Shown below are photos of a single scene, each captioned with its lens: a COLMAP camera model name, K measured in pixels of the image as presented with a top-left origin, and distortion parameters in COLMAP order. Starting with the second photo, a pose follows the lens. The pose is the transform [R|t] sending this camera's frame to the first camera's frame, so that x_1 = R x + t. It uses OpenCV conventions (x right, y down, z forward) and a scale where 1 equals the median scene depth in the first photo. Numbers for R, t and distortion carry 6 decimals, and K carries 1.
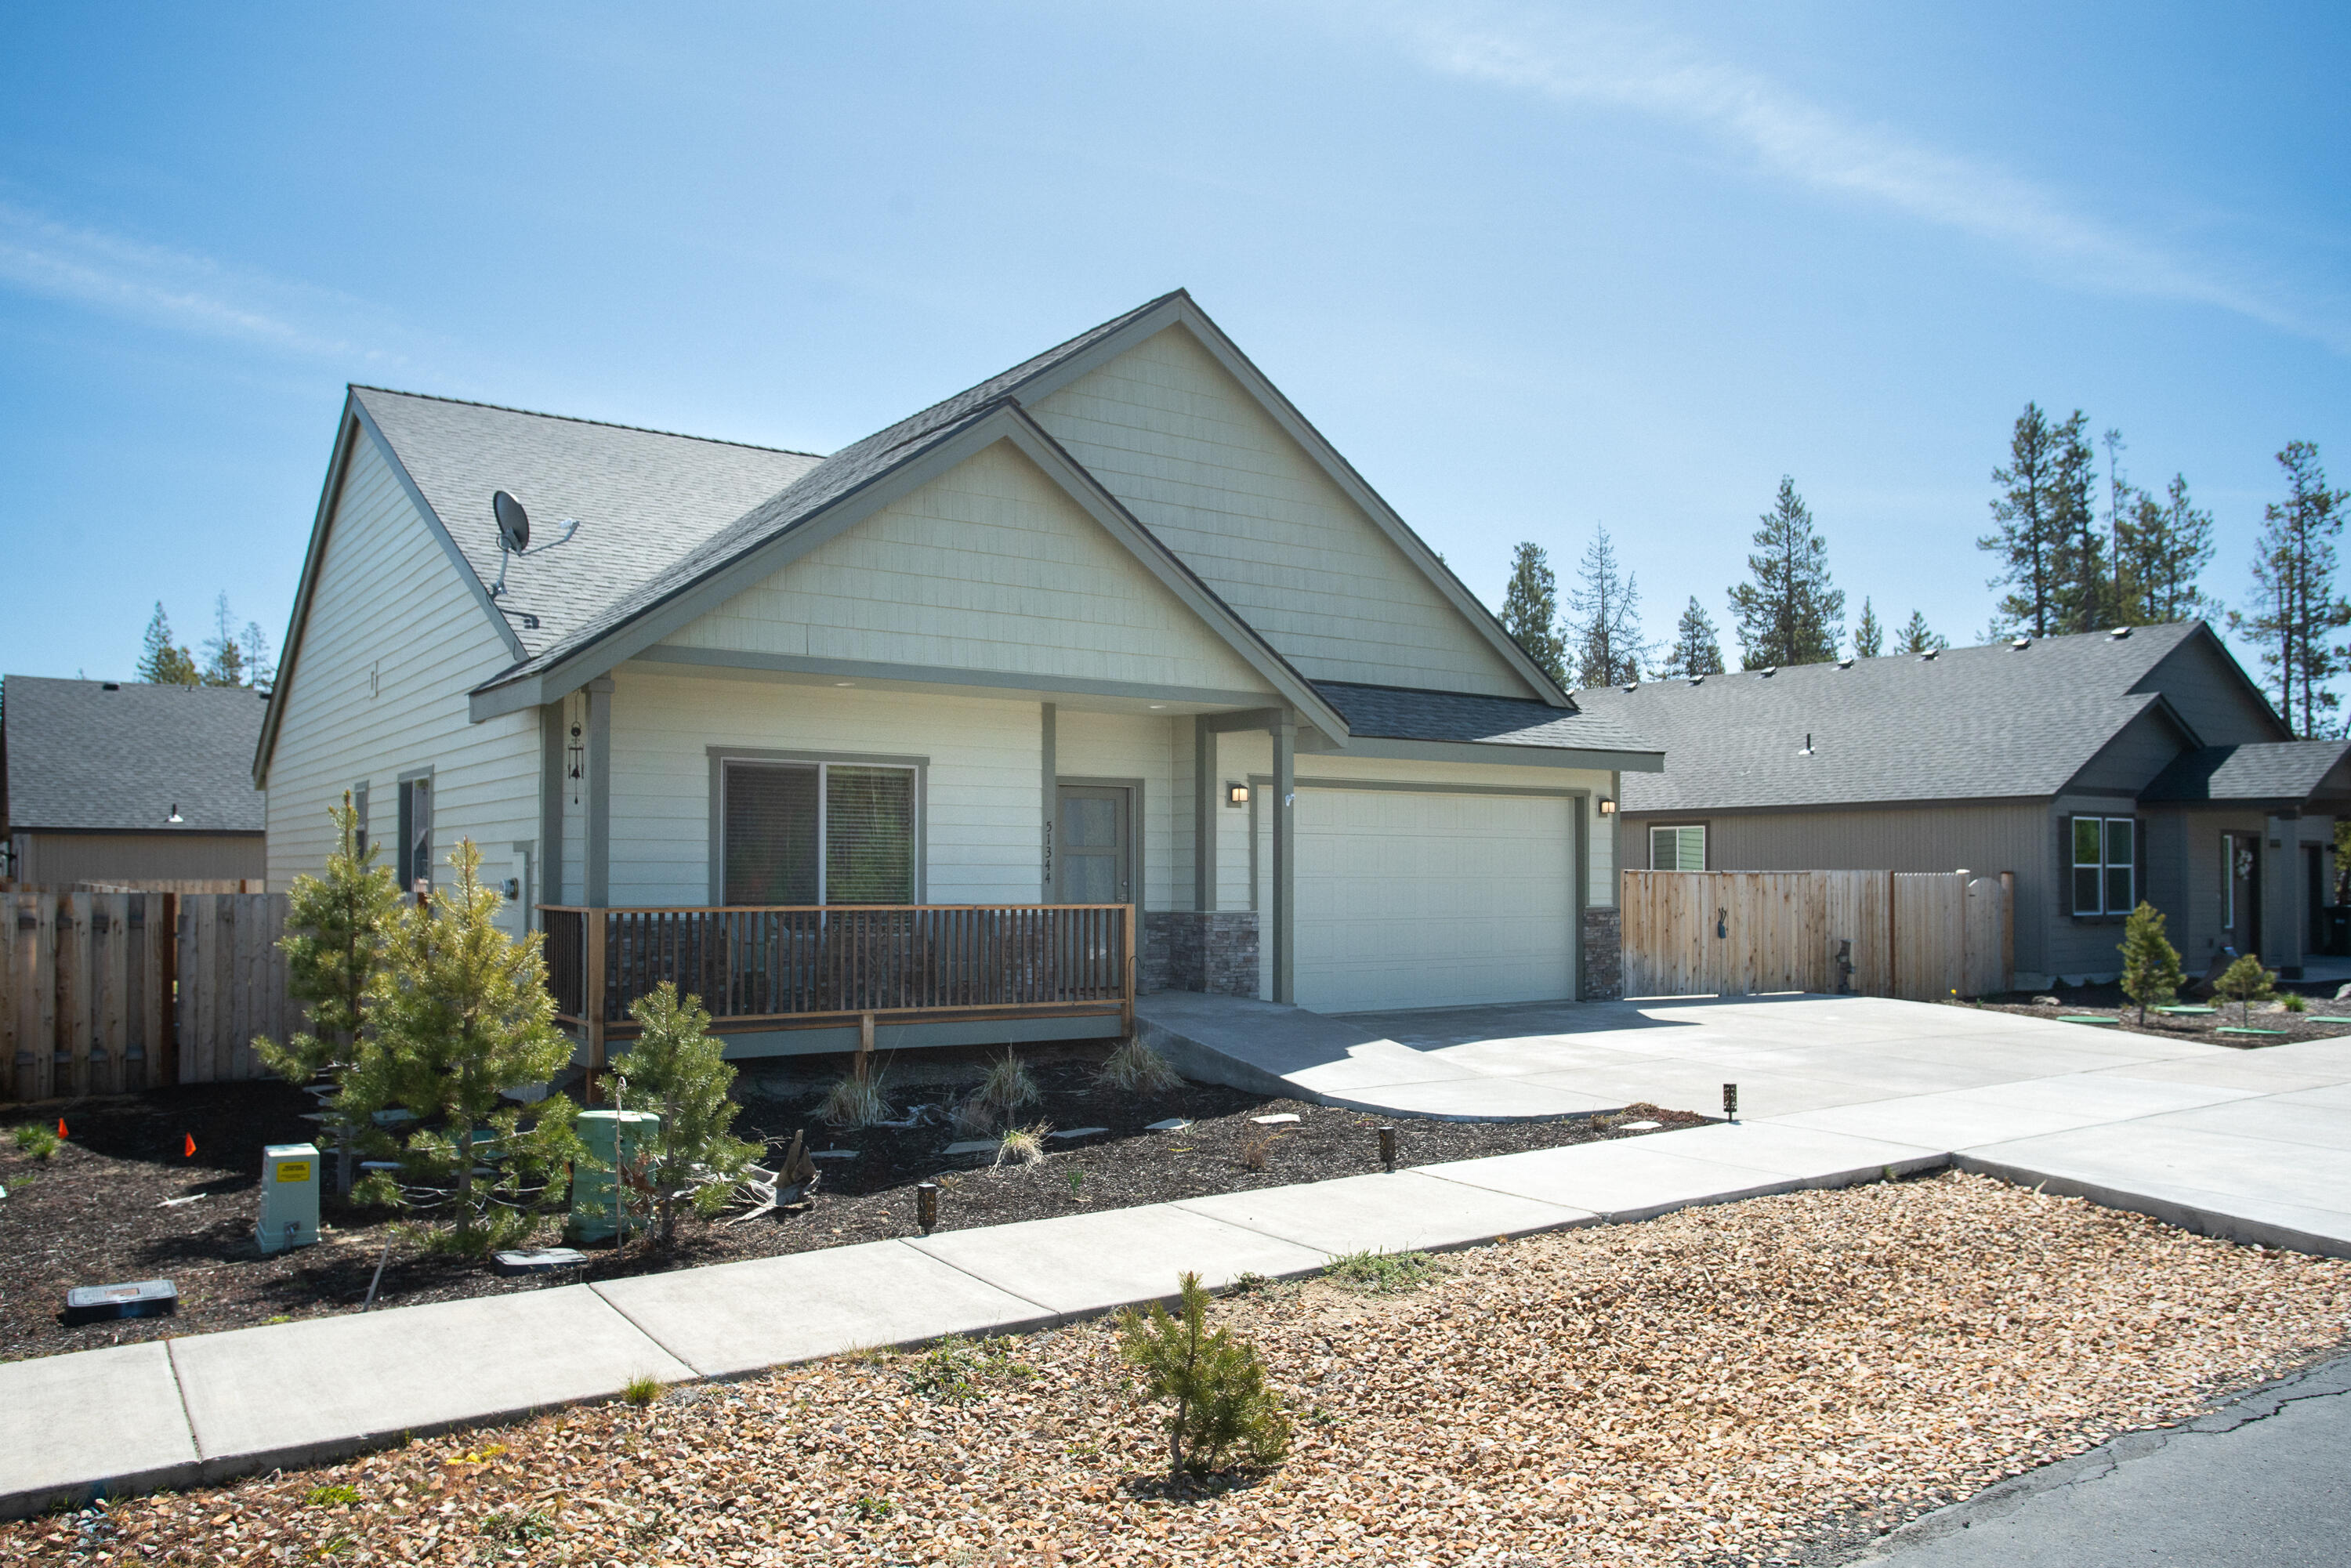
lens RADIAL K [[1694.4, 0, 1175.5], [0, 1694.4, 784.0], [0, 0, 1]] dist [0.001081, 0.001486]
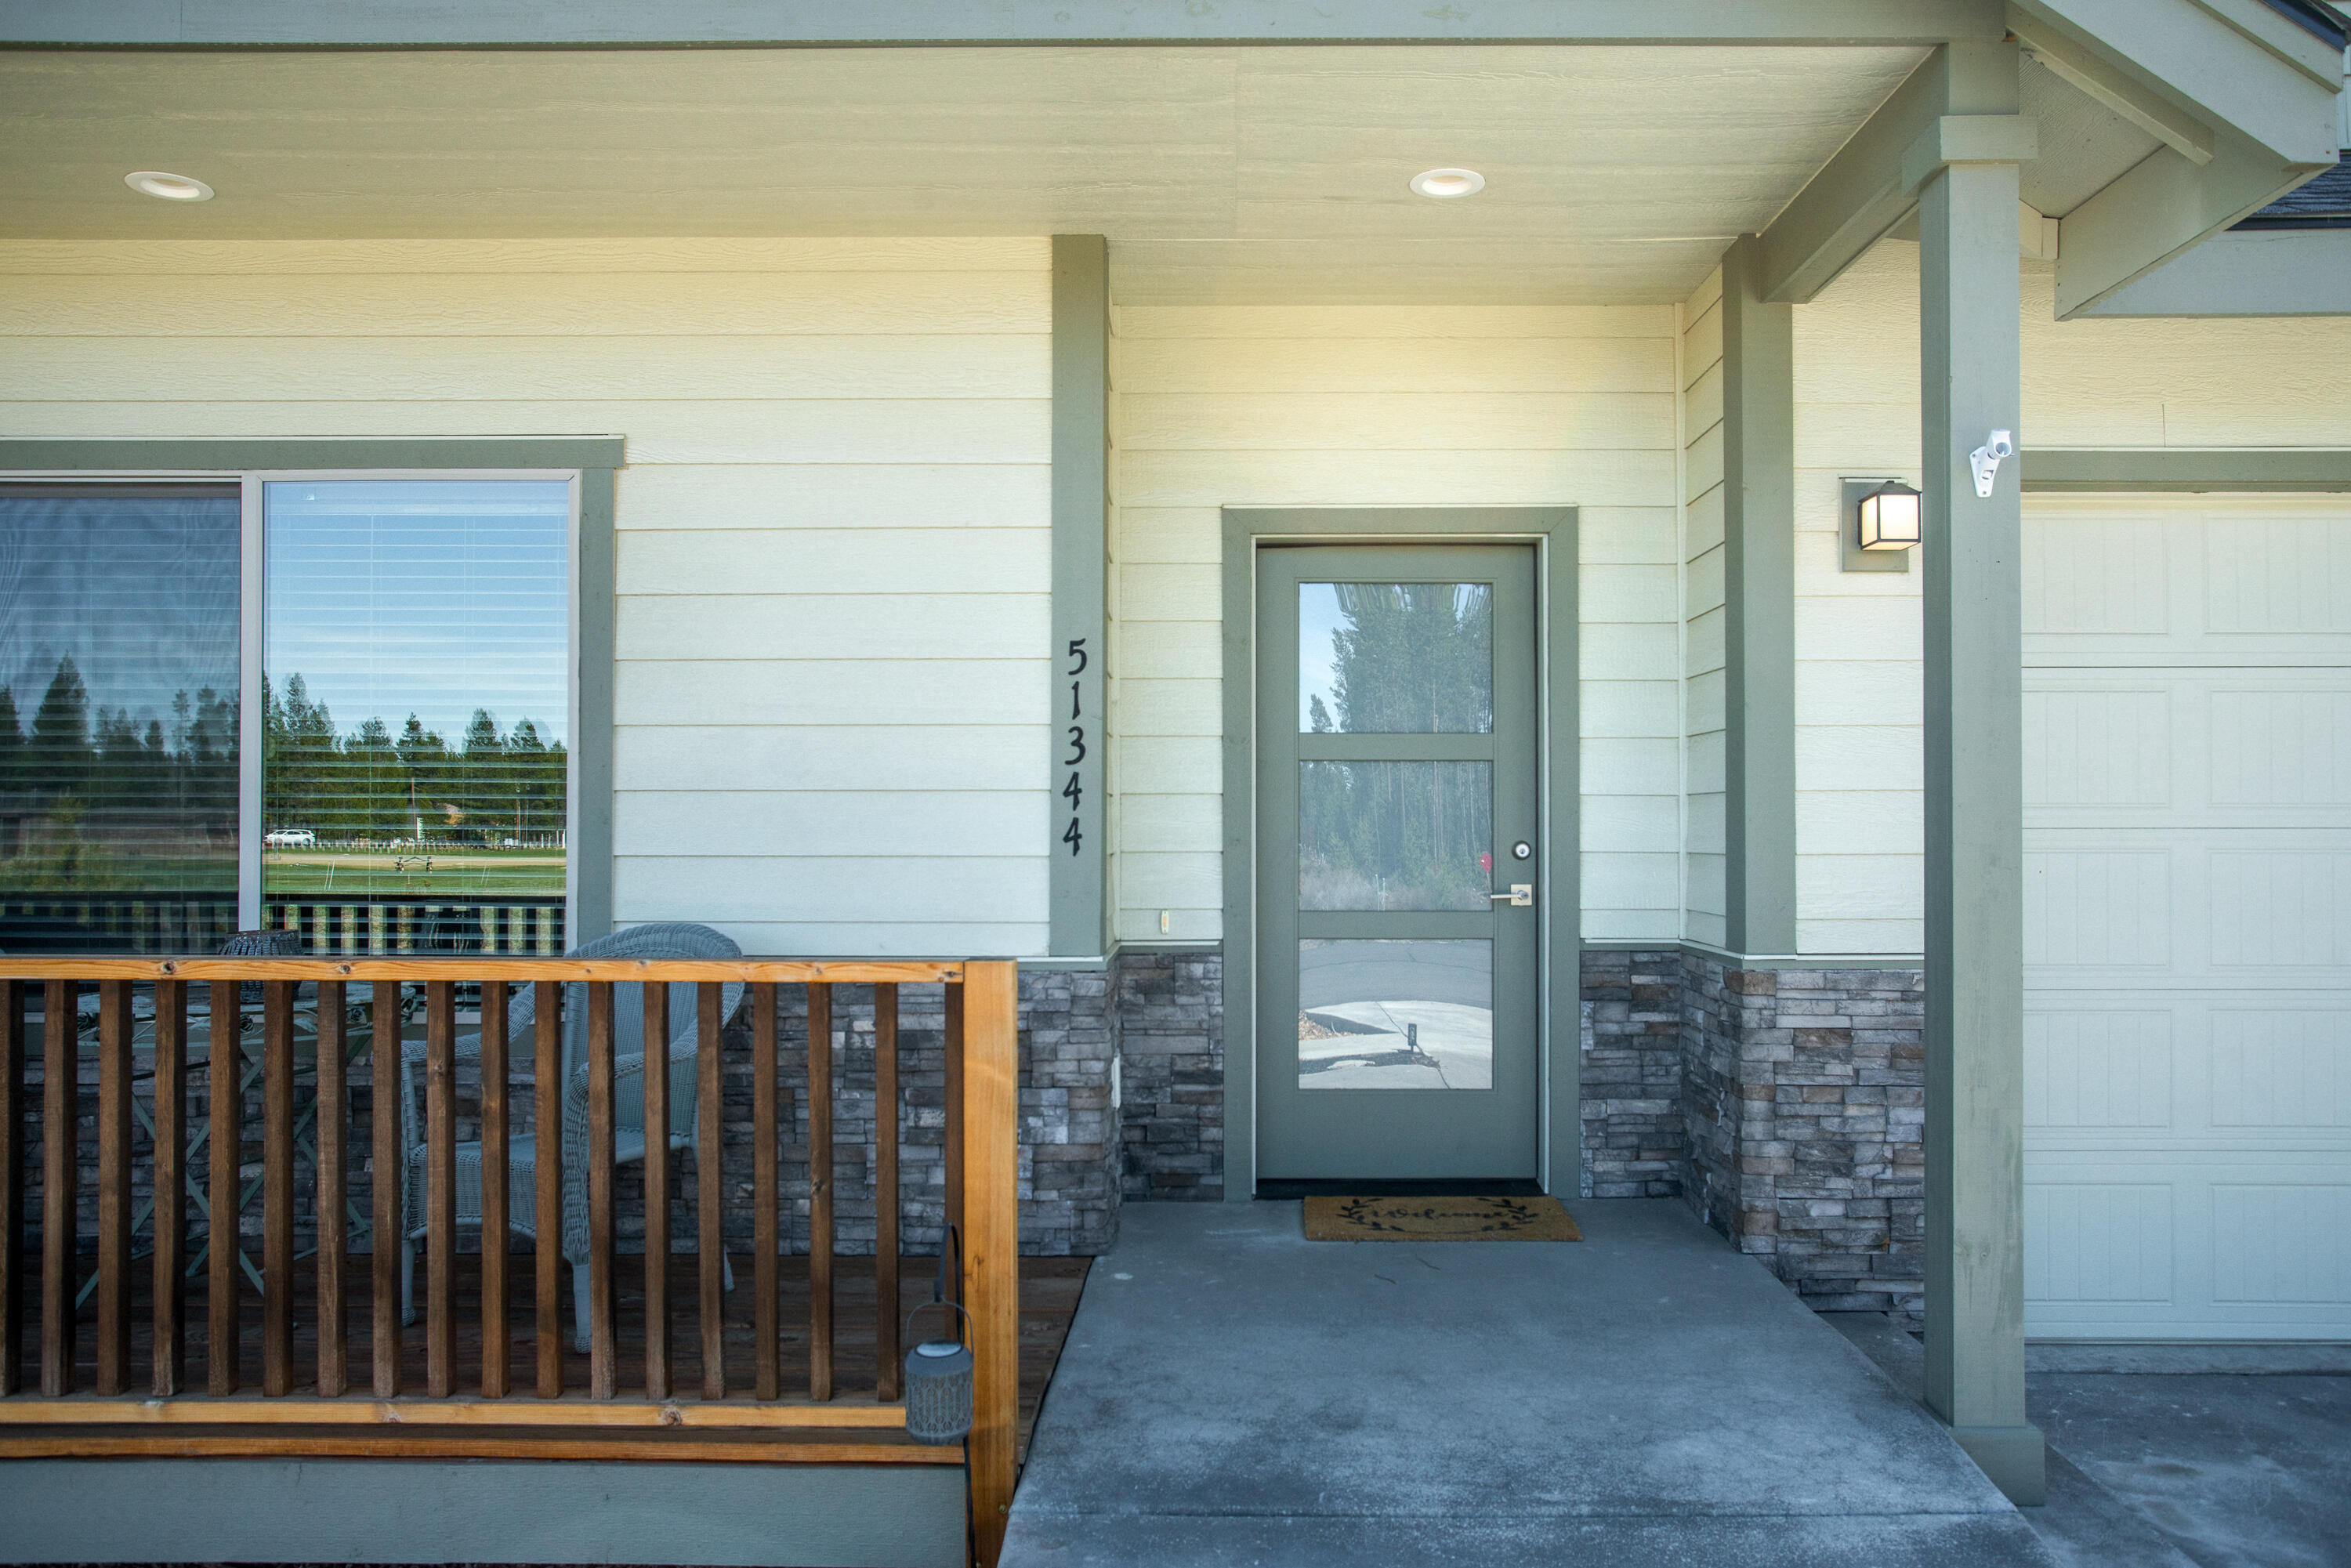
lens RADIAL K [[1659.7, 0, 1175.5], [0, 1659.7, 784.0], [0, 0, 1]] dist [-0.003114, -0.000142]
pose [[0.808861, -0.007952, -0.587946, 0.100345], [0.030063, 0.999160, 0.027846, 0.036986], [0.587231, -0.040199, 0.808421, 0.730510]]
